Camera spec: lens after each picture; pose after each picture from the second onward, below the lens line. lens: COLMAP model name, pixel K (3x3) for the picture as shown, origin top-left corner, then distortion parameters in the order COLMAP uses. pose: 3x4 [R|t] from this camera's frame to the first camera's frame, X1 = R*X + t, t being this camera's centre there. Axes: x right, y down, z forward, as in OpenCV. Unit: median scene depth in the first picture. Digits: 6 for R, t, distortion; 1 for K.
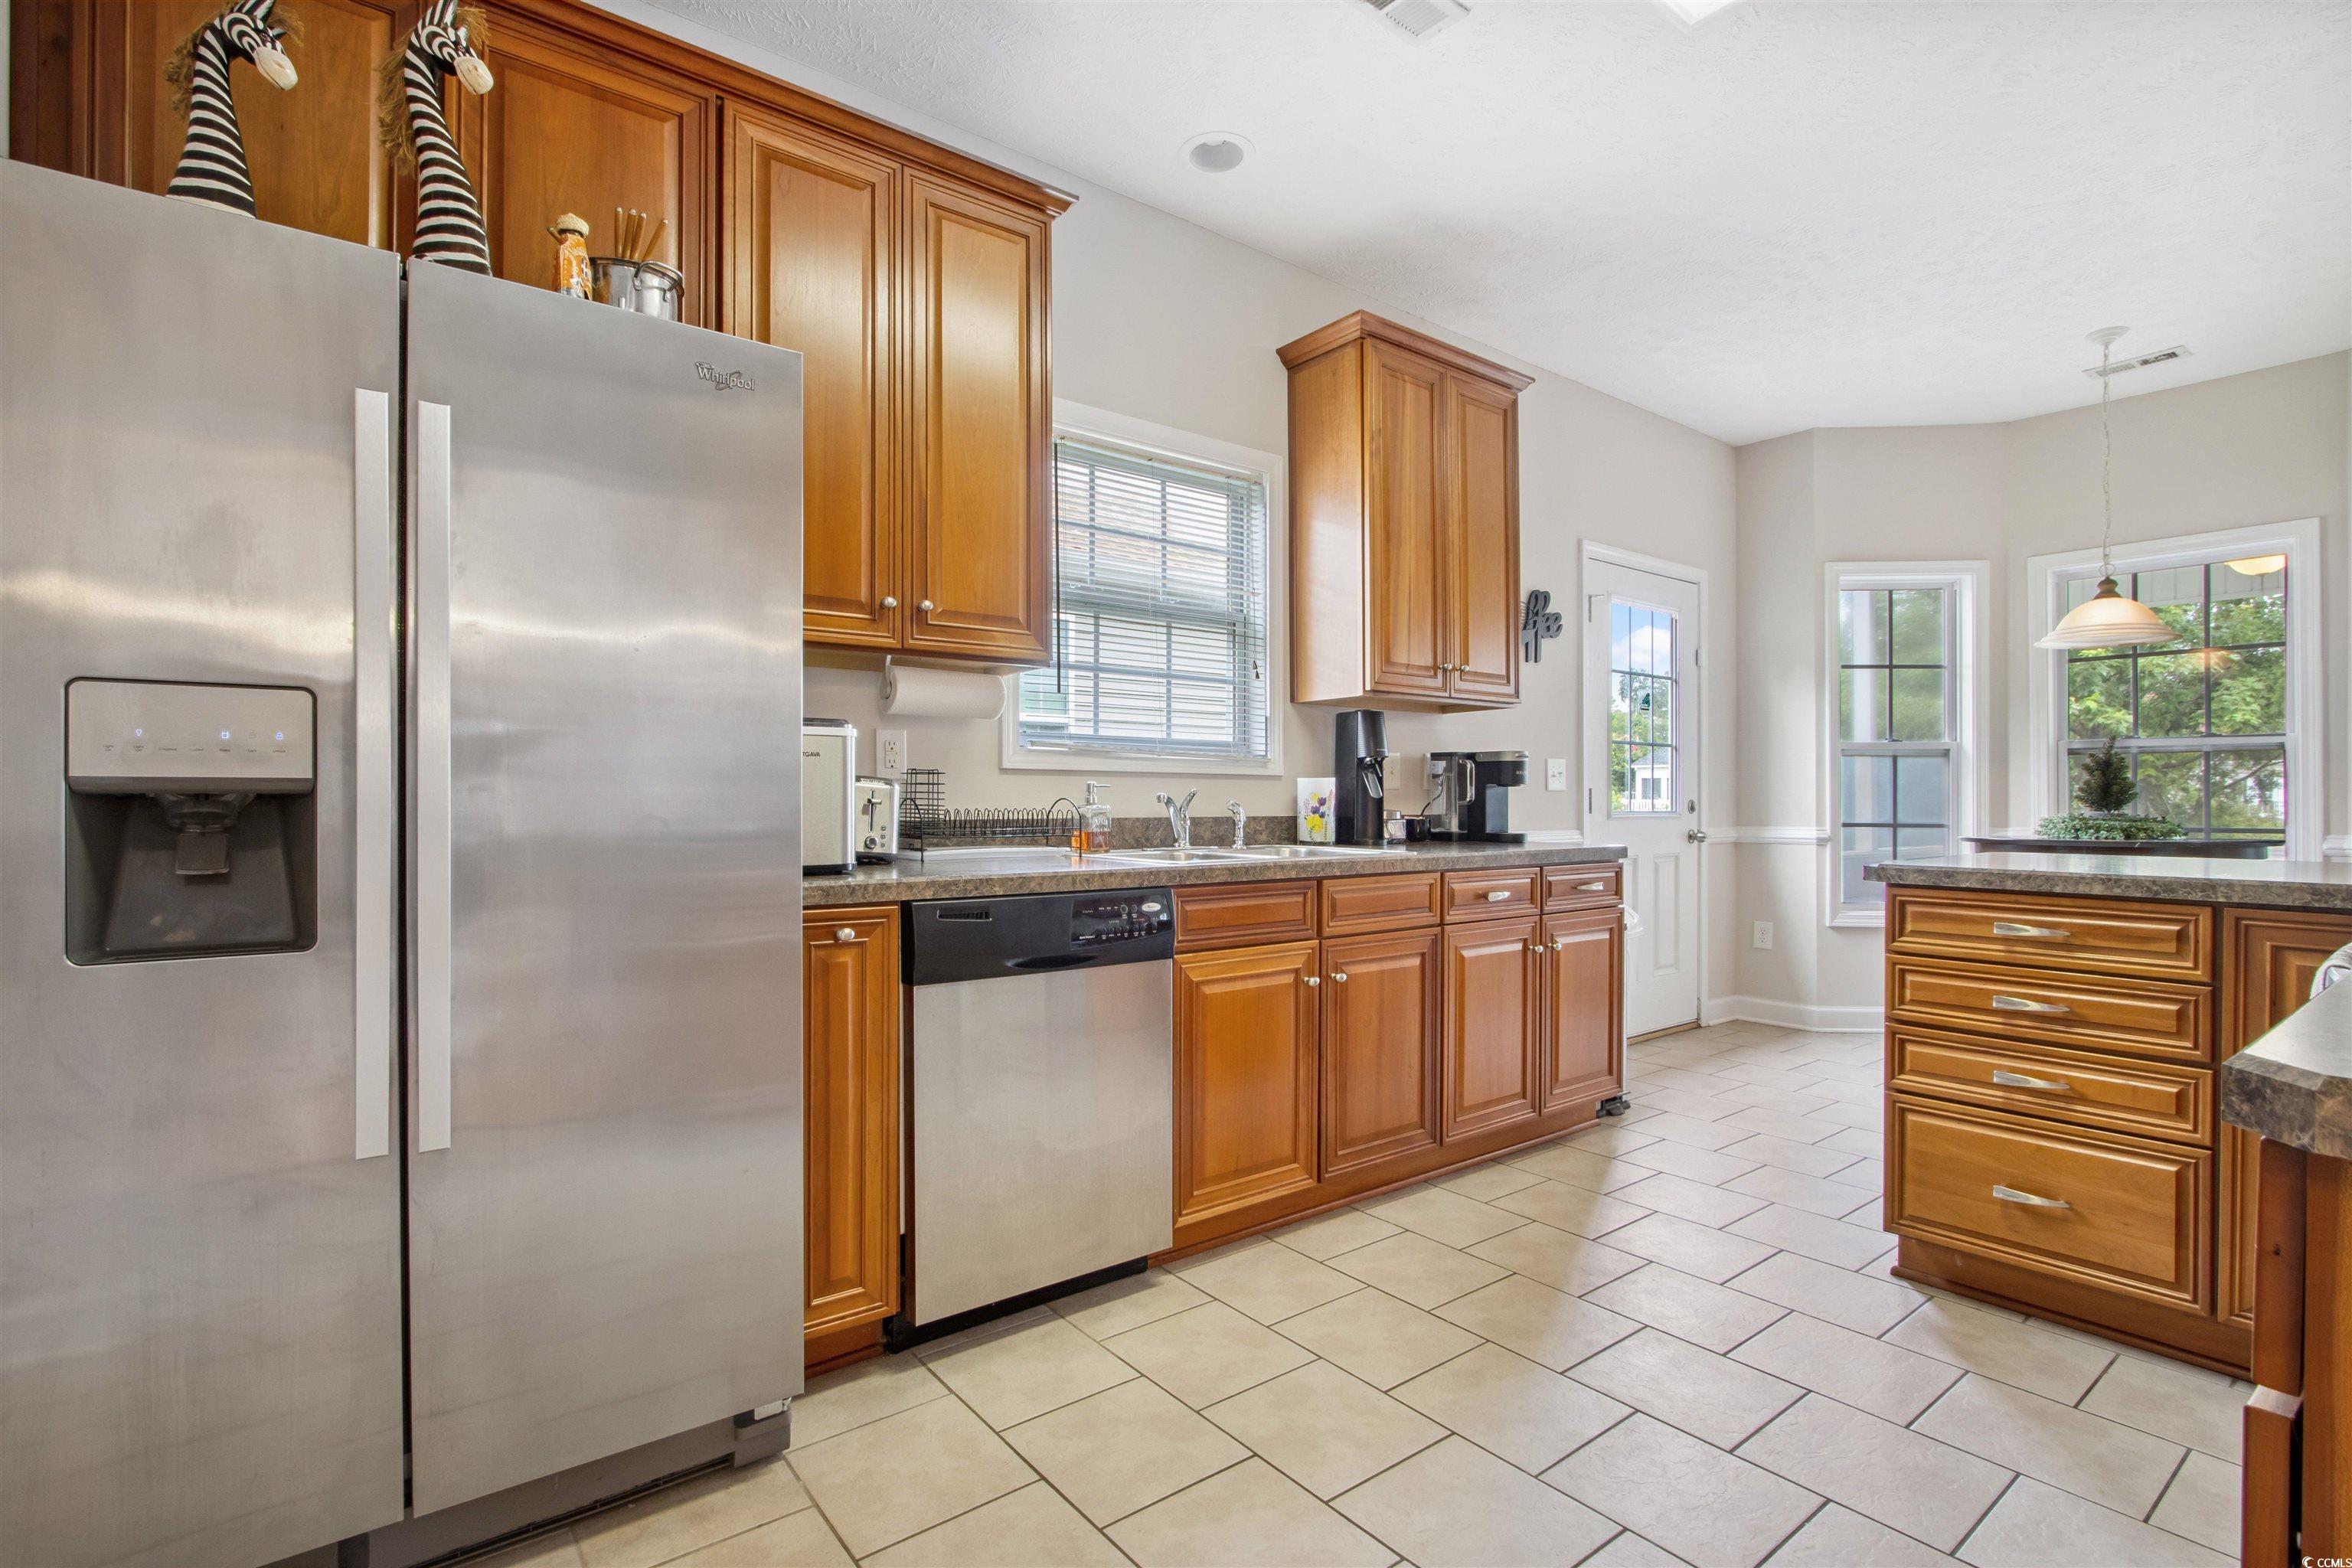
lens RADIAL K [[1097.0, 0, 1144.6], [0, 1097.0, 802.0], [0, 0, 1]] dist [-0.015984, 0.000189]
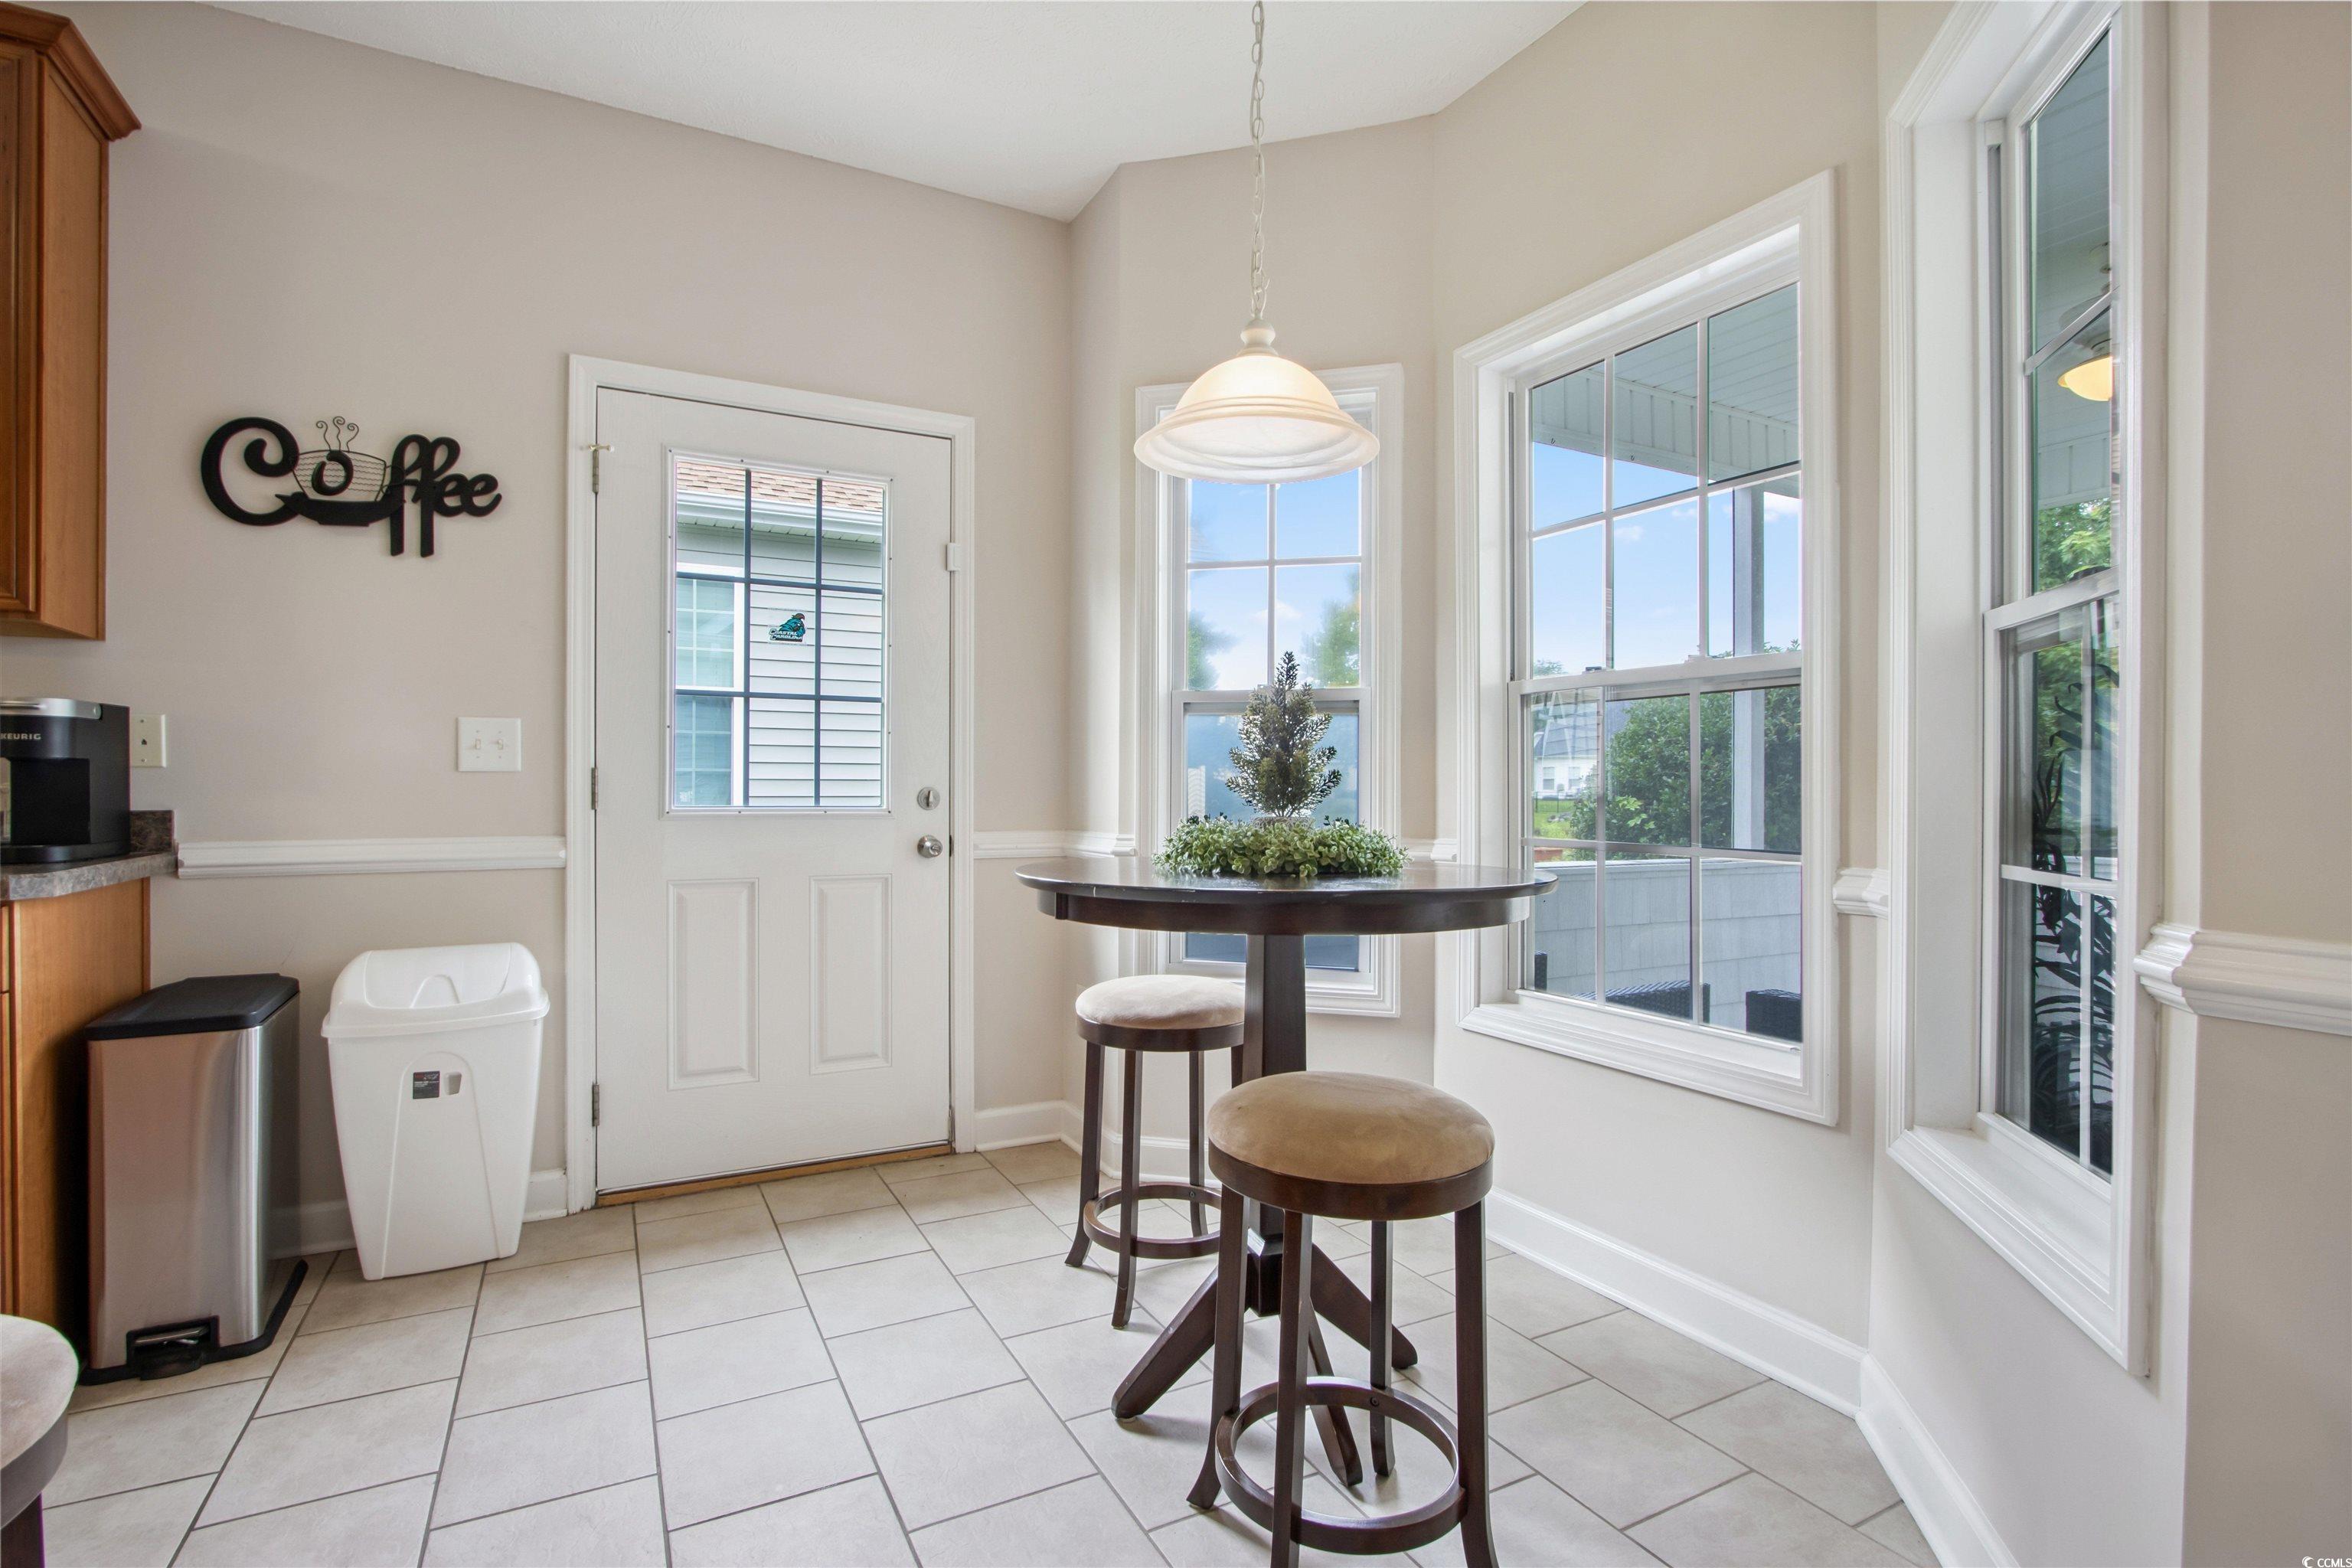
lens RADIAL K [[1082.2, 0, 1160.5], [0, 1082.2, 793.5], [0, 0, 1]] dist [-0.030701, 0.009072]
pose [[0.986382, 0.004166, -0.164416, 0.899147], [-0.002796, 0.999959, 0.008563, -0.004765], [0.164445, -0.007986, 0.986354, 0.517222]]
